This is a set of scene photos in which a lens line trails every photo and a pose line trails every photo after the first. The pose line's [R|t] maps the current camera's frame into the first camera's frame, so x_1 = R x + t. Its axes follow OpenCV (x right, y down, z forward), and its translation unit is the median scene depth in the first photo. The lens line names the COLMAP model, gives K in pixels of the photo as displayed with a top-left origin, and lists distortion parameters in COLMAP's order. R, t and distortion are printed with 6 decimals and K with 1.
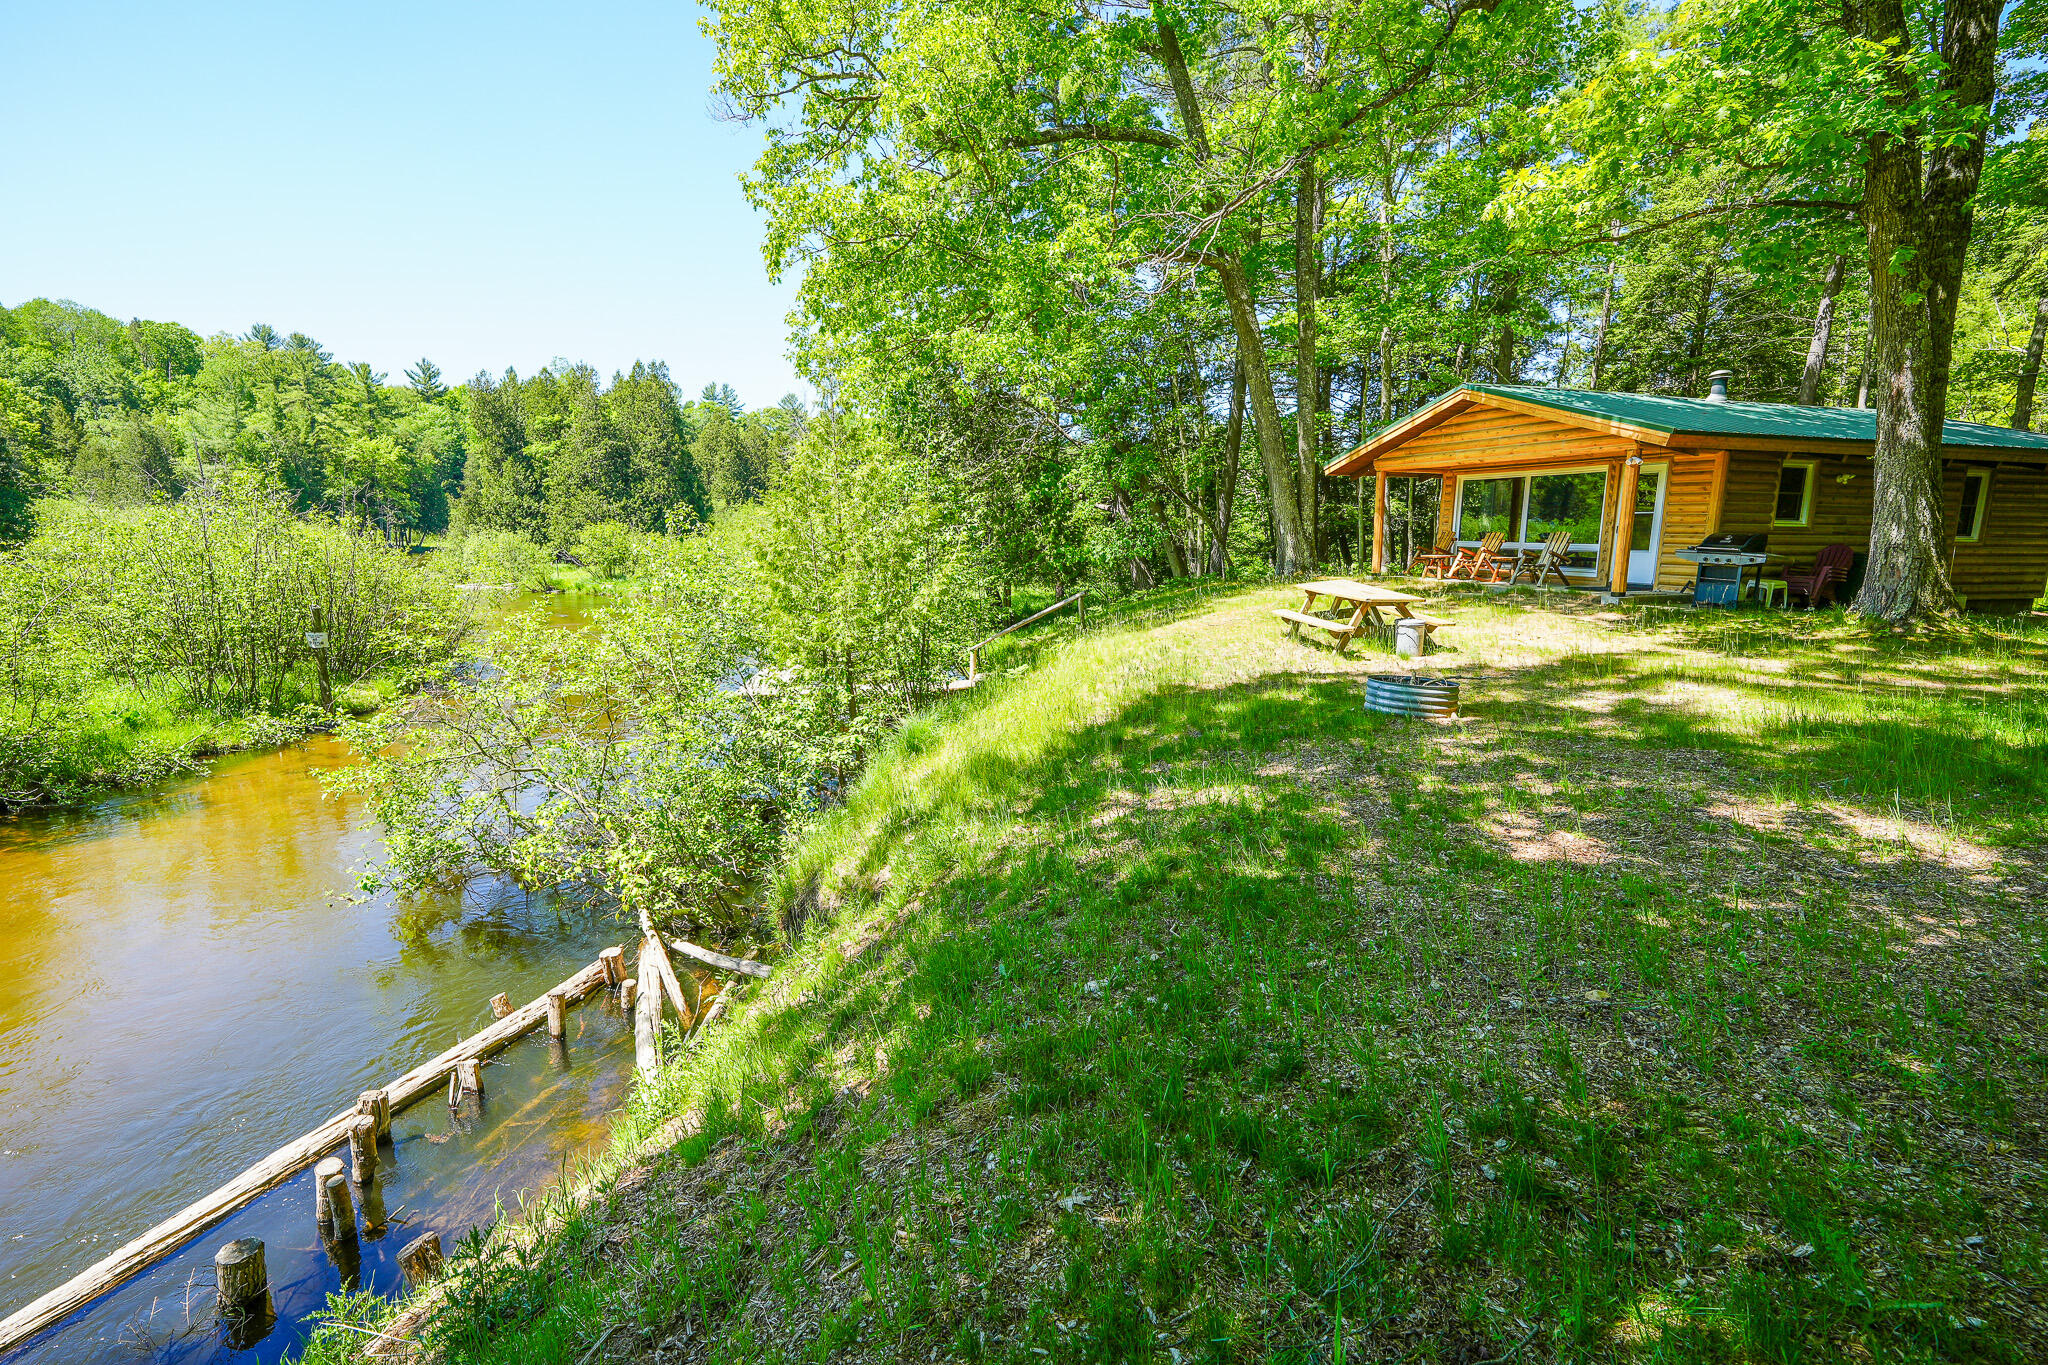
lens RADIAL K [[904.2, 0, 1020.5], [0, 904.2, 683.2], [0, 0, 1]] dist [-0.016954, 0.007495]
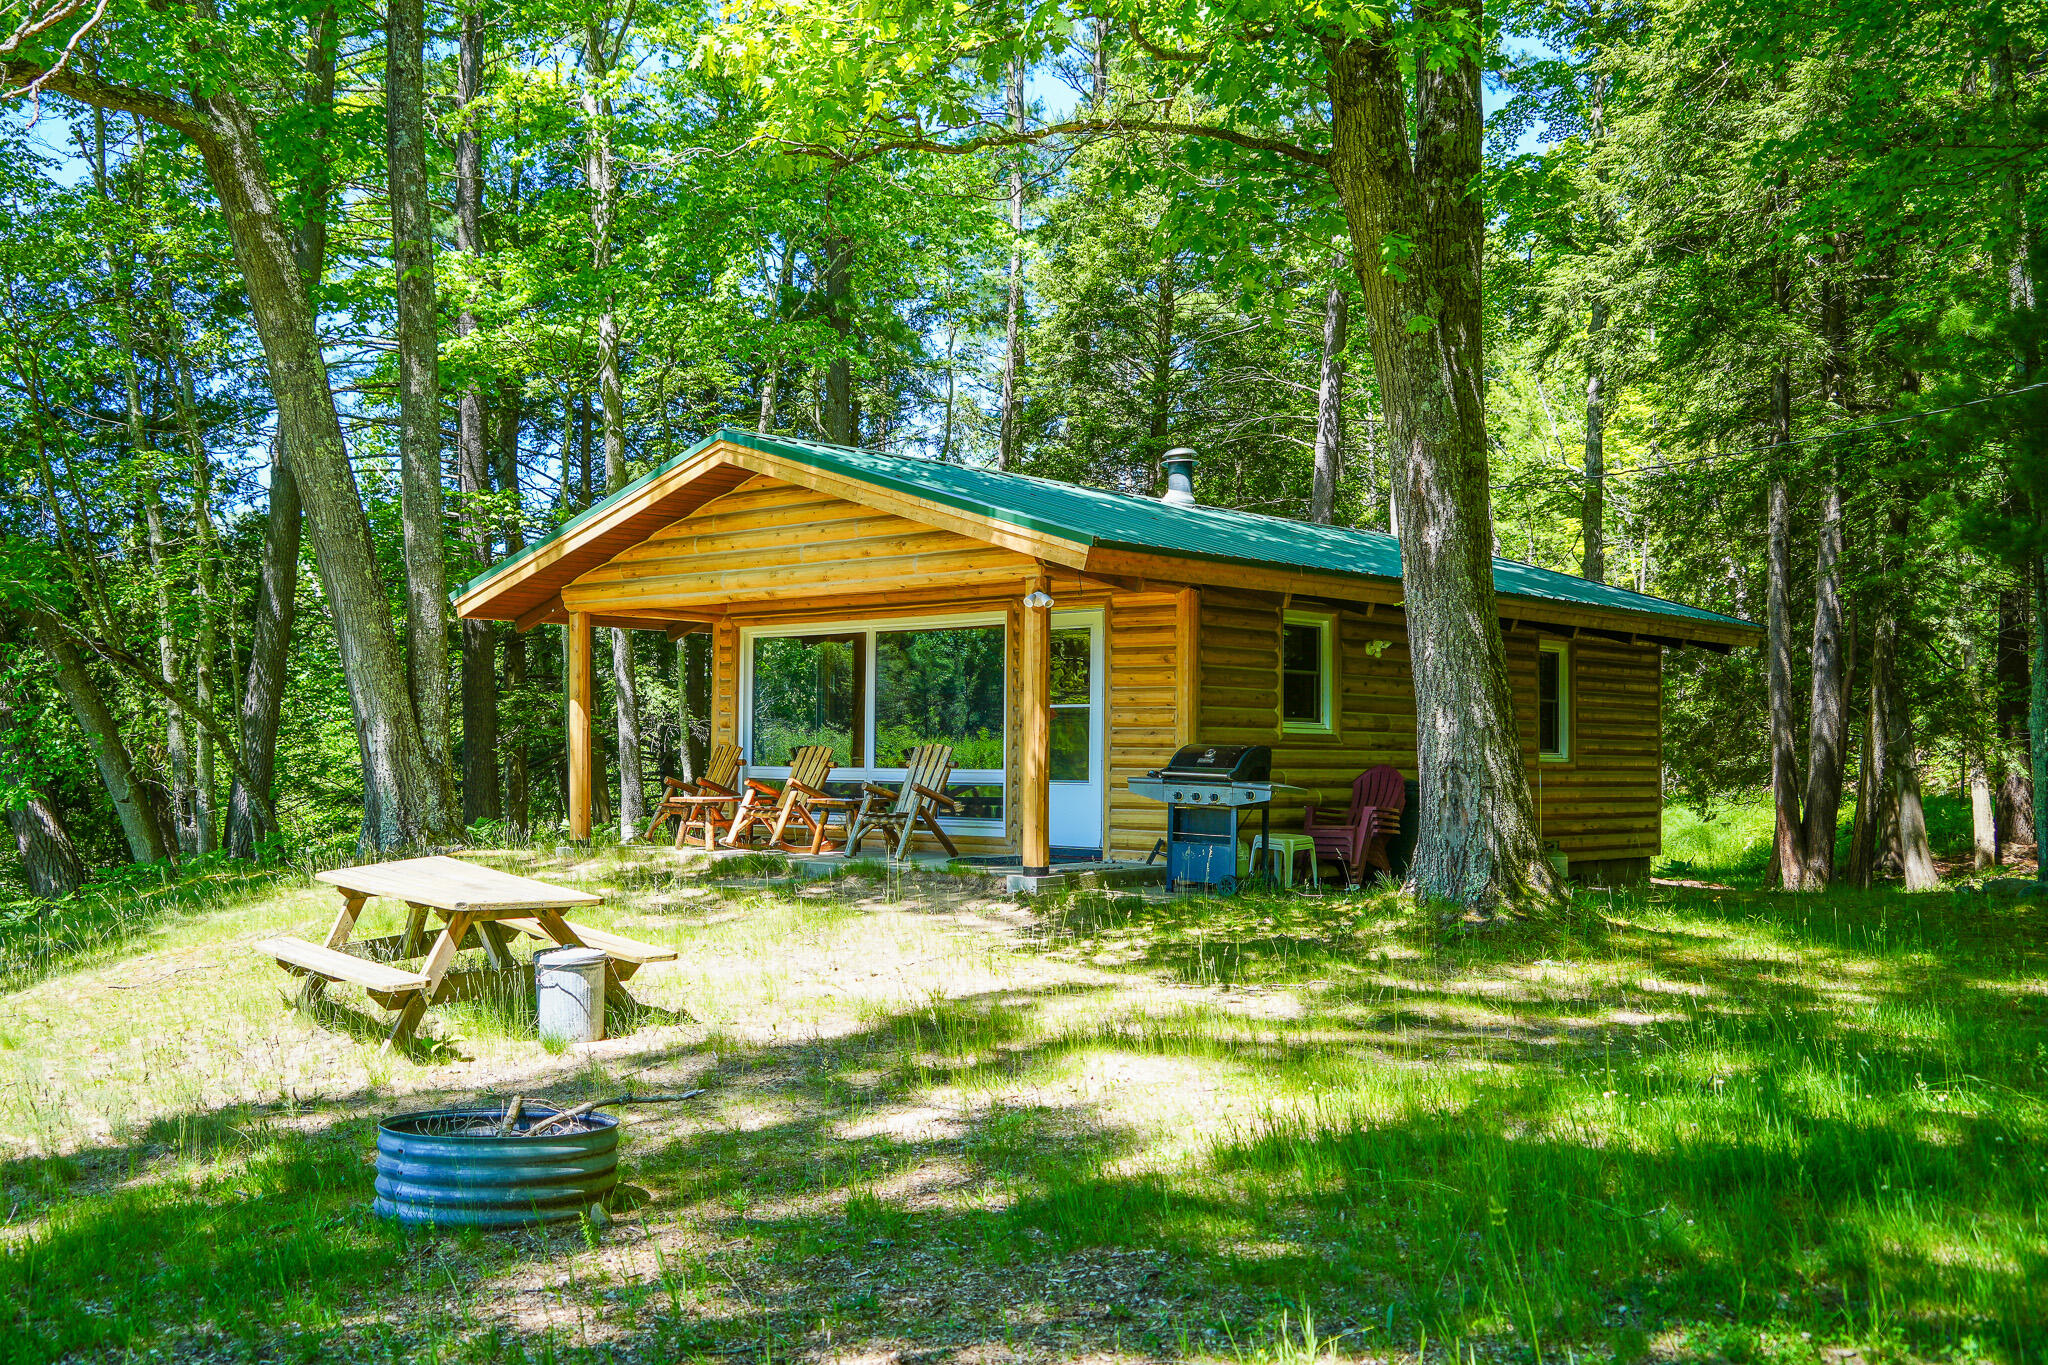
lens RADIAL K [[1995.7, 0, 1019.6], [0, 1995.7, 695.3], [0, 0, 1]] dist [0.044219, 0.000000]
pose [[0.857551, 0.015980, 0.514150, 0.089677], [0.086364, 0.980857, -0.174531, -0.004591], [-0.507097, 0.194073, 0.839755, 0.076570]]
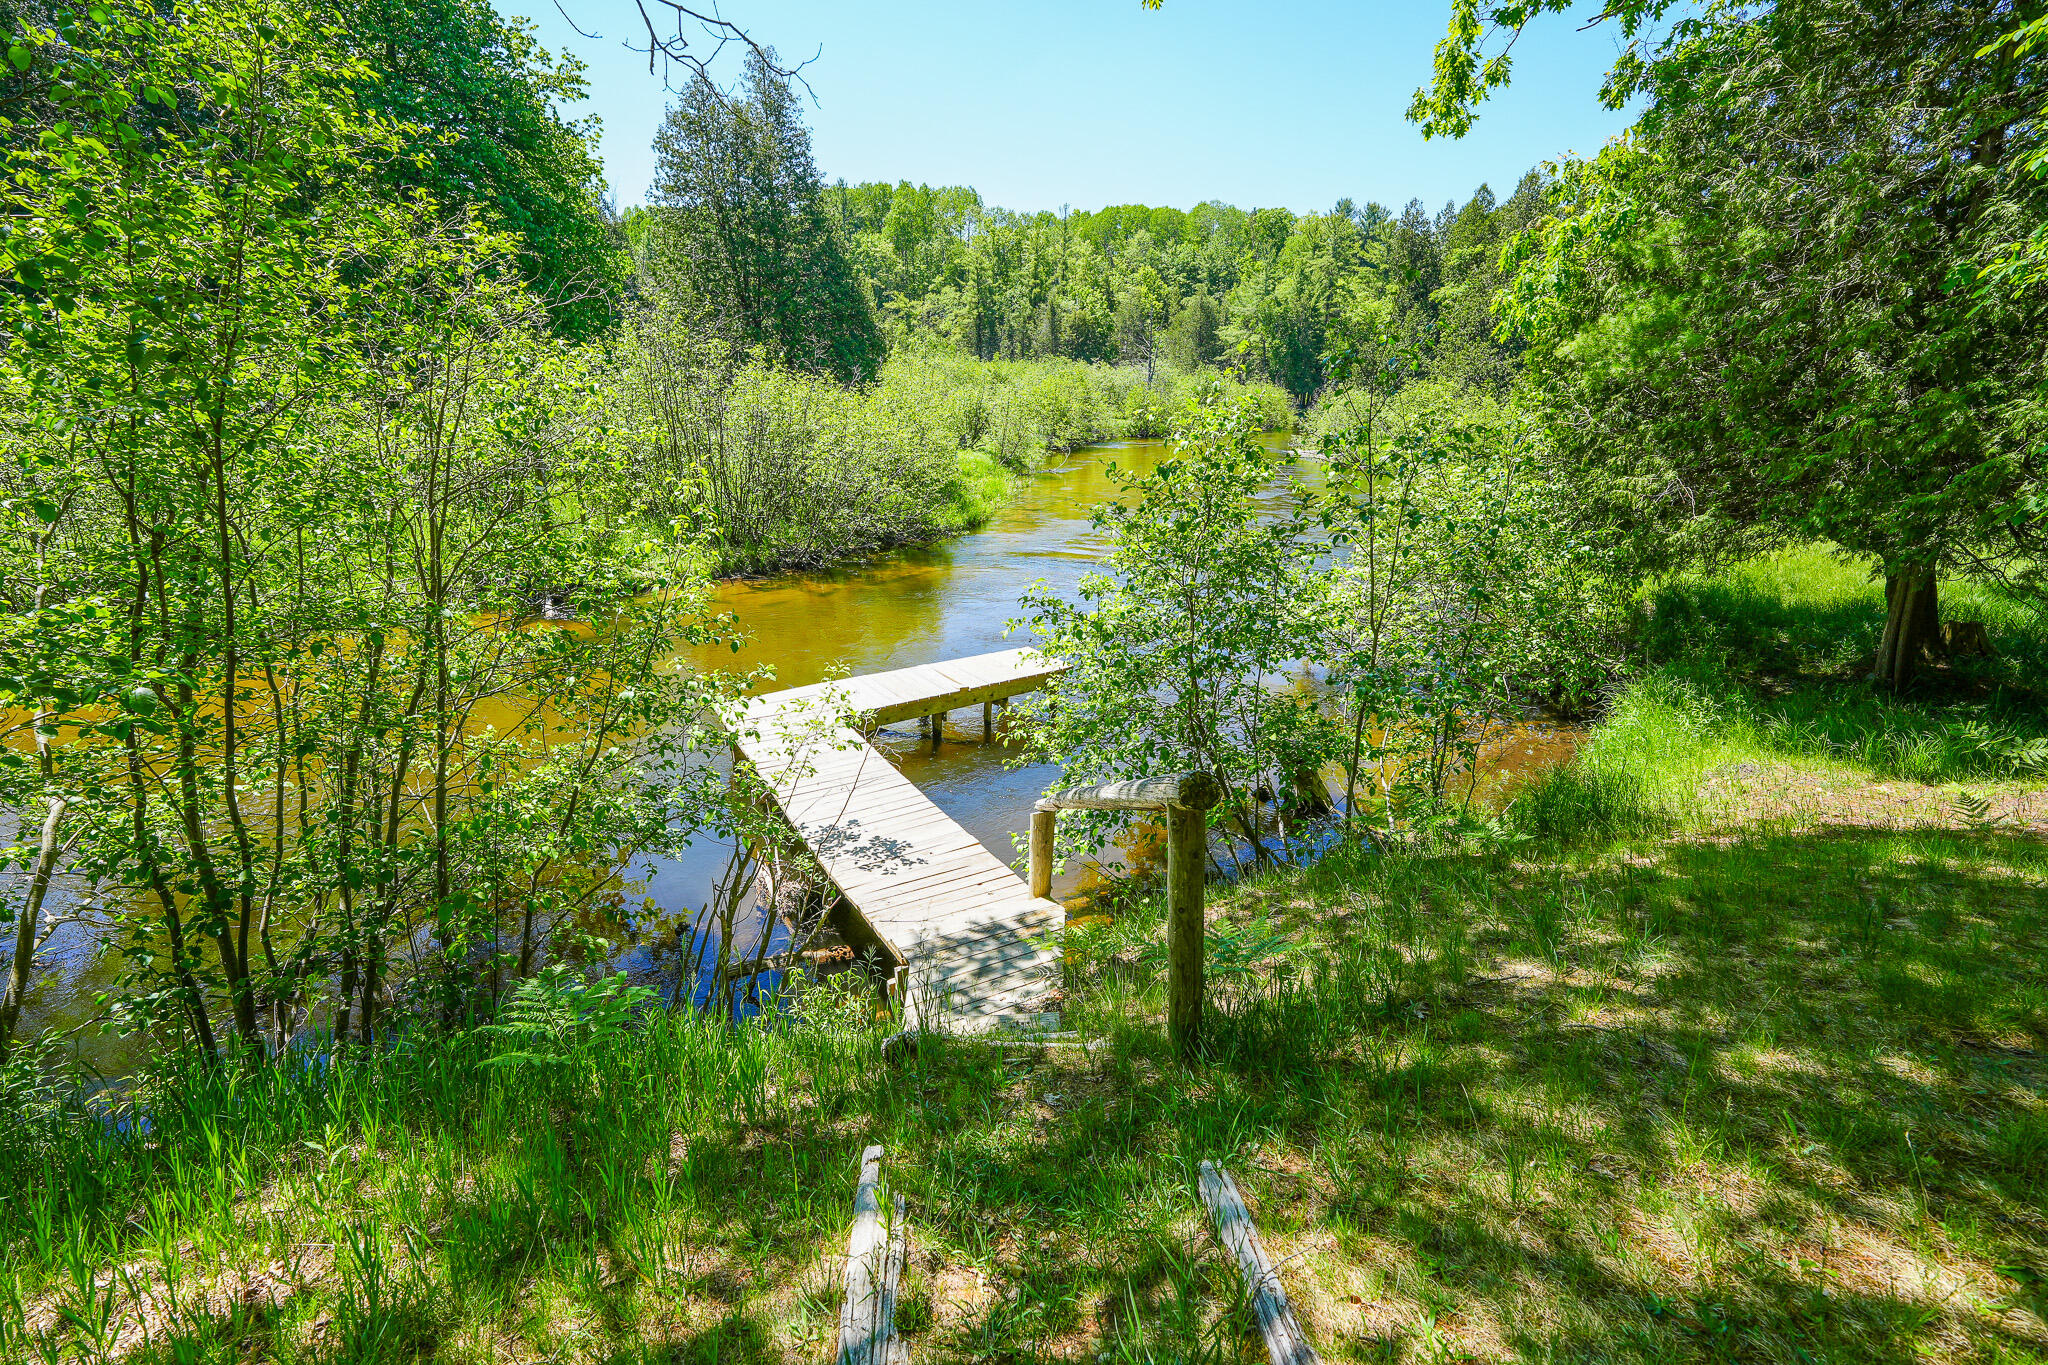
lens RADIAL K [[904.2, 0, 1019.7], [0, 904.2, 679.5], [0, 0, 1]] dist [-0.016954, 0.007495]
pose [[0.500373, 0.278534, -0.819784, 0.196476], [-0.167897, 0.960083, 0.223722, -0.172594], [0.849374, 0.025695, 0.527165, 1.110242]]
